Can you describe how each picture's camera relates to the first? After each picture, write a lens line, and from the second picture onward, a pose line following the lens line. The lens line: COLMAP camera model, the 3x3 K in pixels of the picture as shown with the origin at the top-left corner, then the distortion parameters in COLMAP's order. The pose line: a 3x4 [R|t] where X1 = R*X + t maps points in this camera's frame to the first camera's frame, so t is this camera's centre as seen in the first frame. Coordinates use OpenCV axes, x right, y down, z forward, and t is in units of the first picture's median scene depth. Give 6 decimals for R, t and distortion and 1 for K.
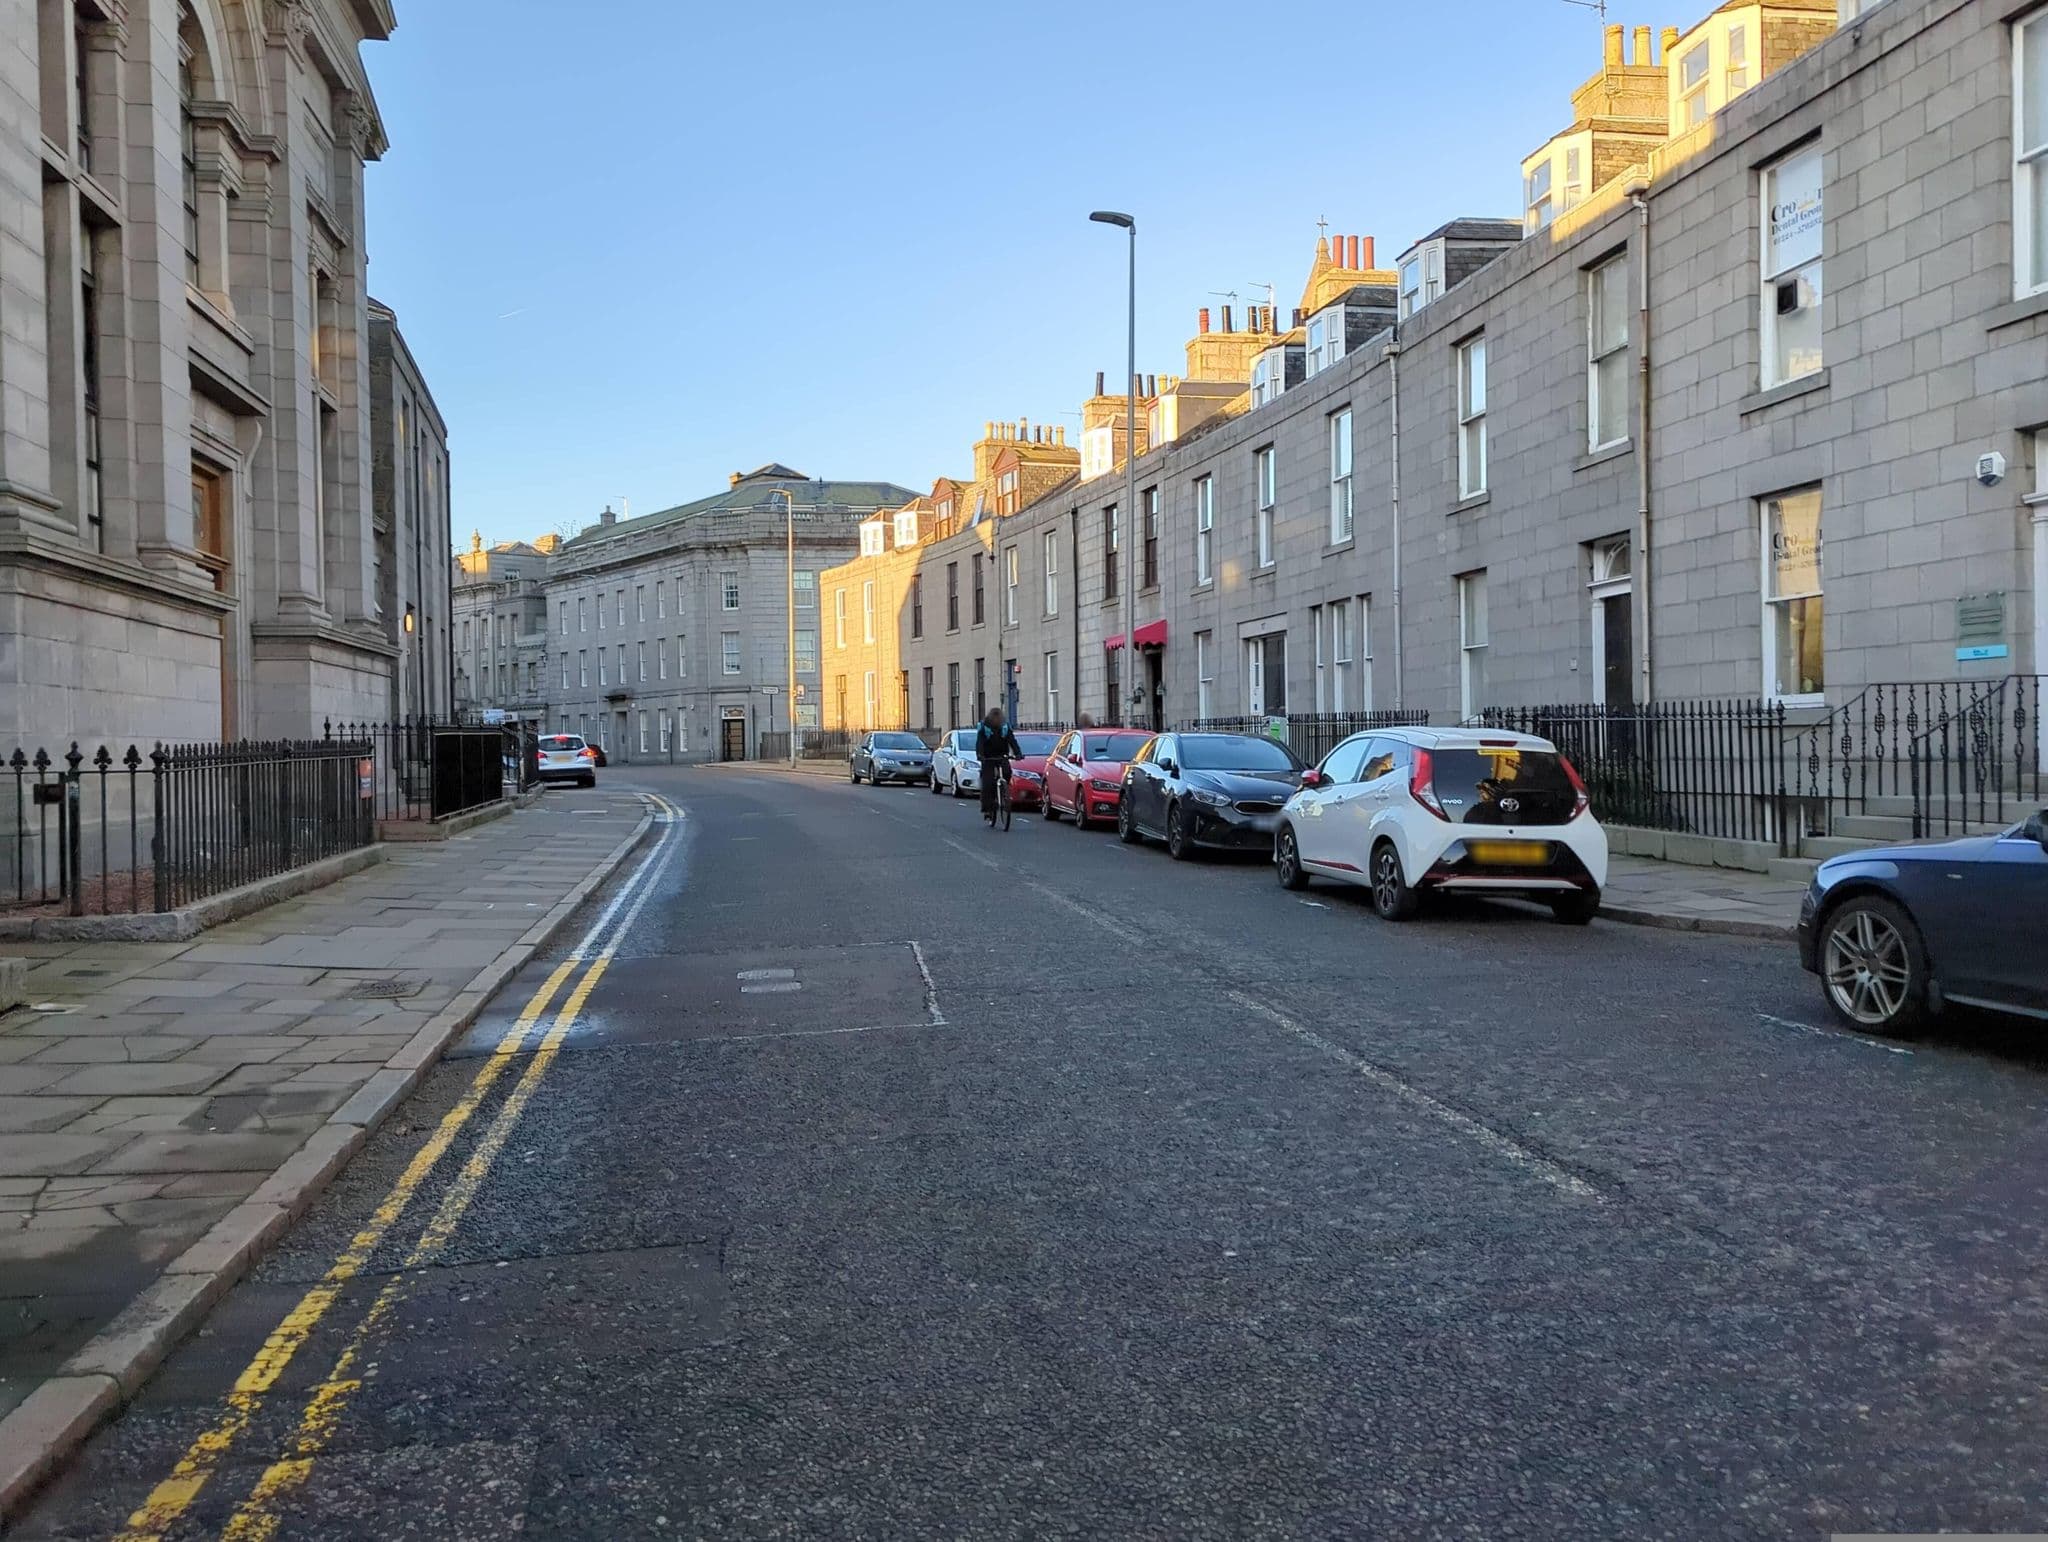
lens RADIAL K [[1582.7, 0, 1028.9], [0, 1582.7, 778.6], [0, 0, 1]] dist [0.010296, -0.001015]
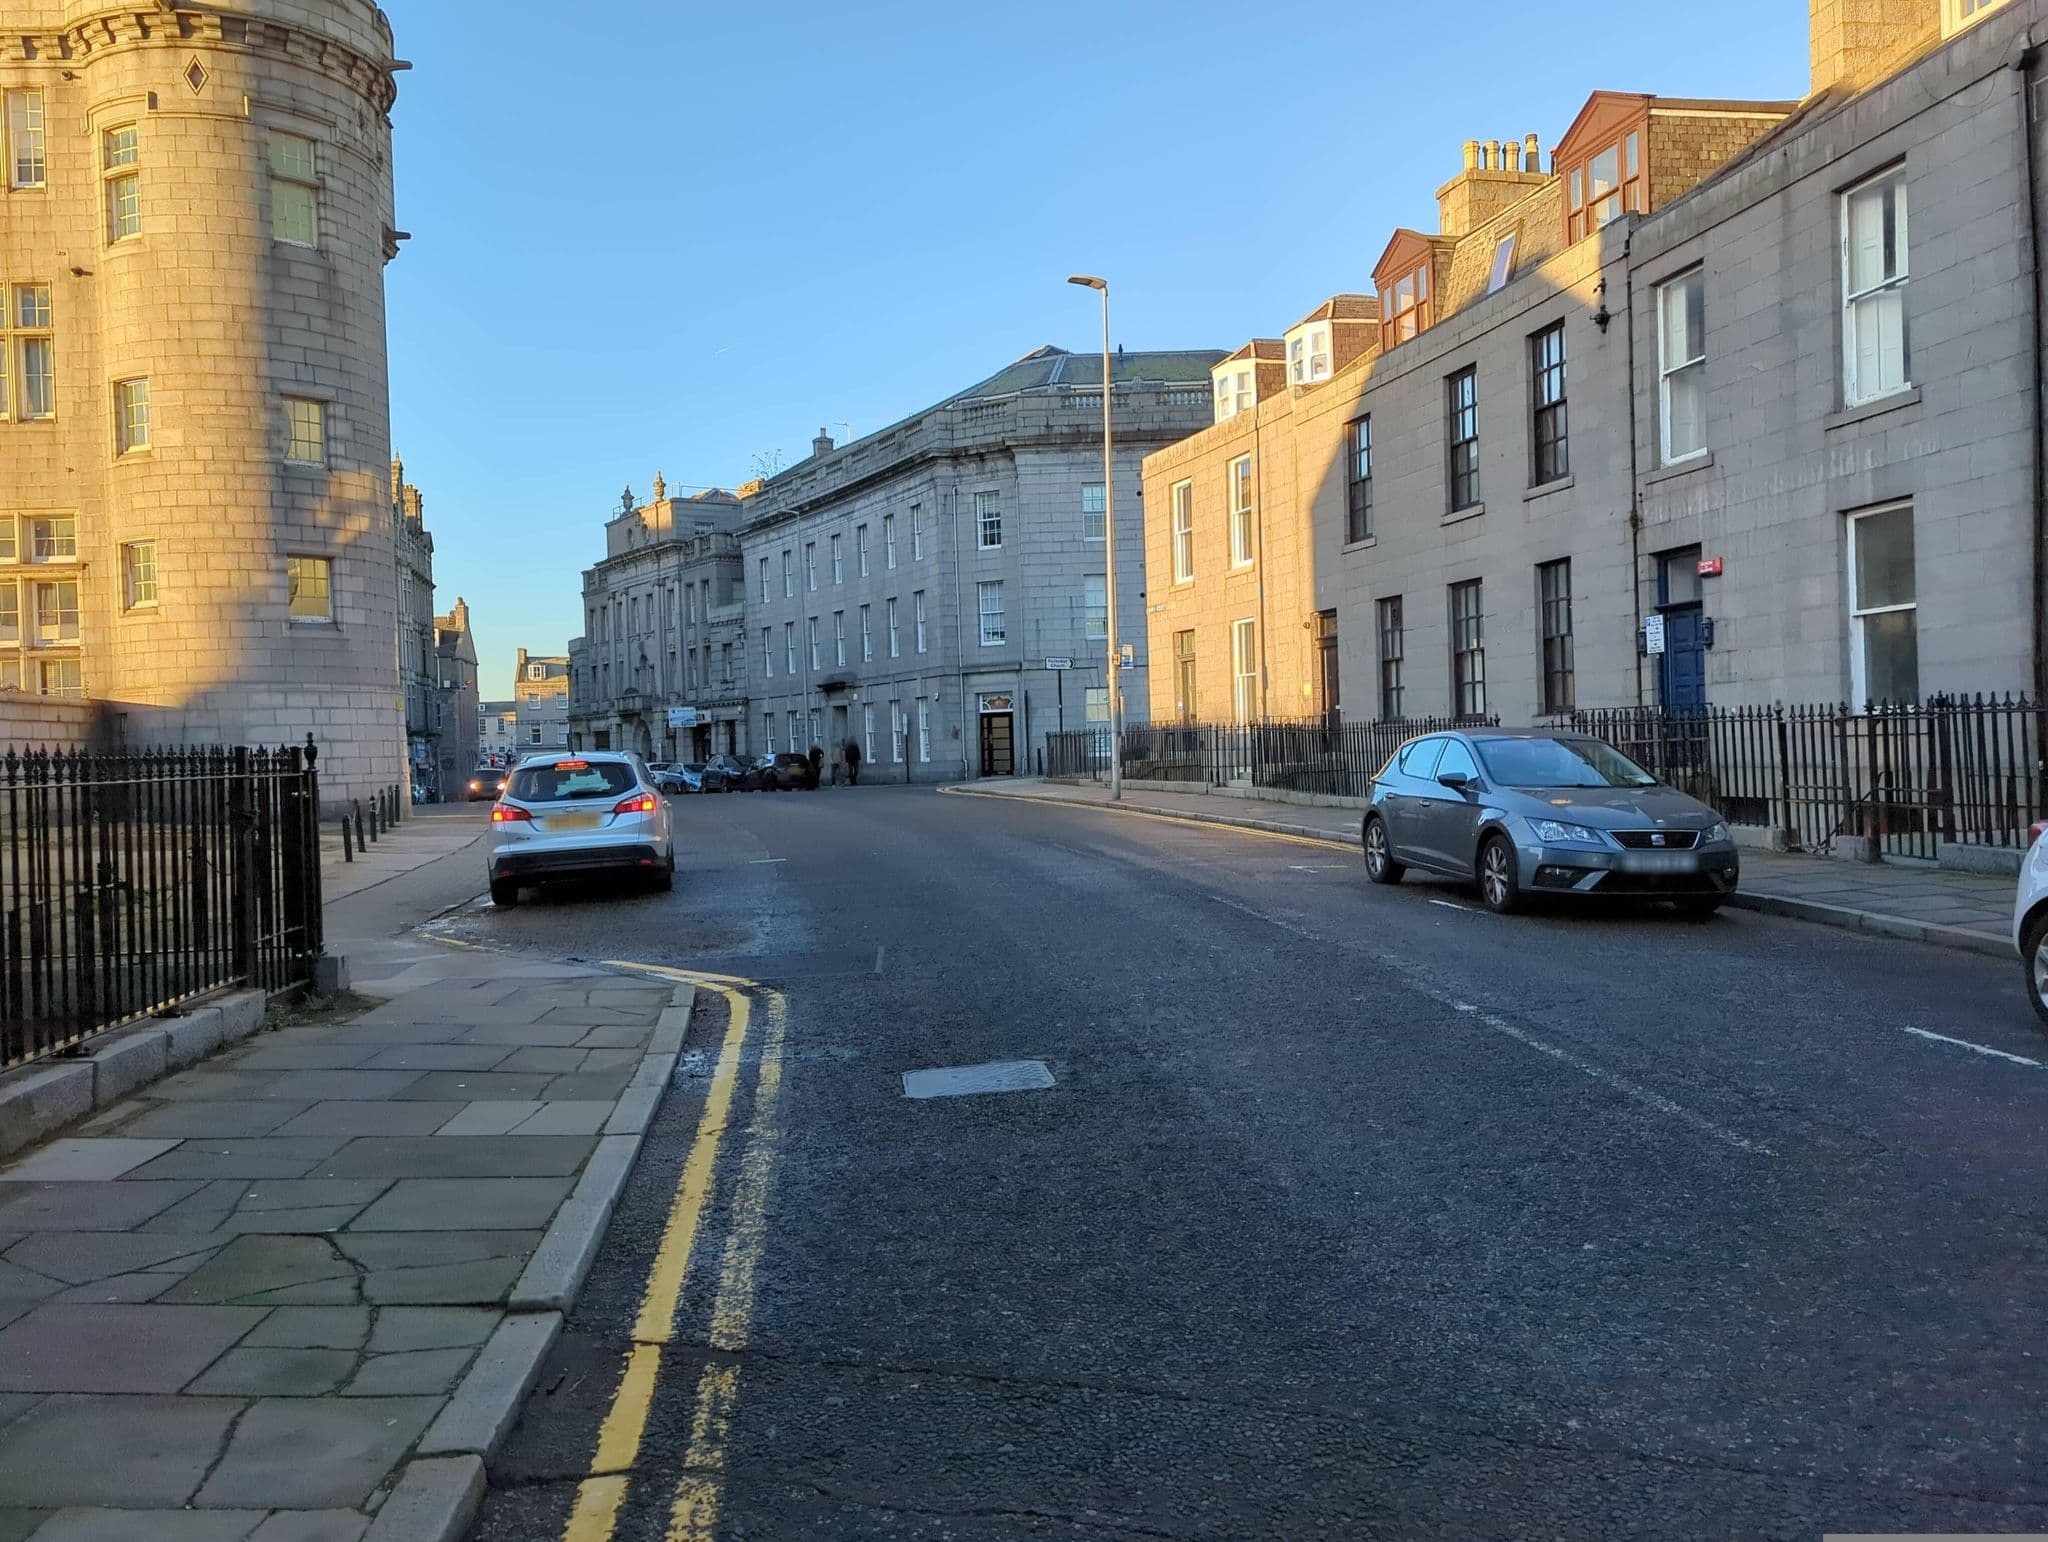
lens RADIAL K [[1582.7, 0, 1021.1], [0, 1582.7, 767.6], [0, 0, 1]] dist [0.010296, -0.001015]
pose [[0.986870, -0.015224, -0.160800, -0.070062], [0.014745, 0.999883, -0.004173, -0.011497], [0.160845, 0.001748, 0.986978, 0.345889]]
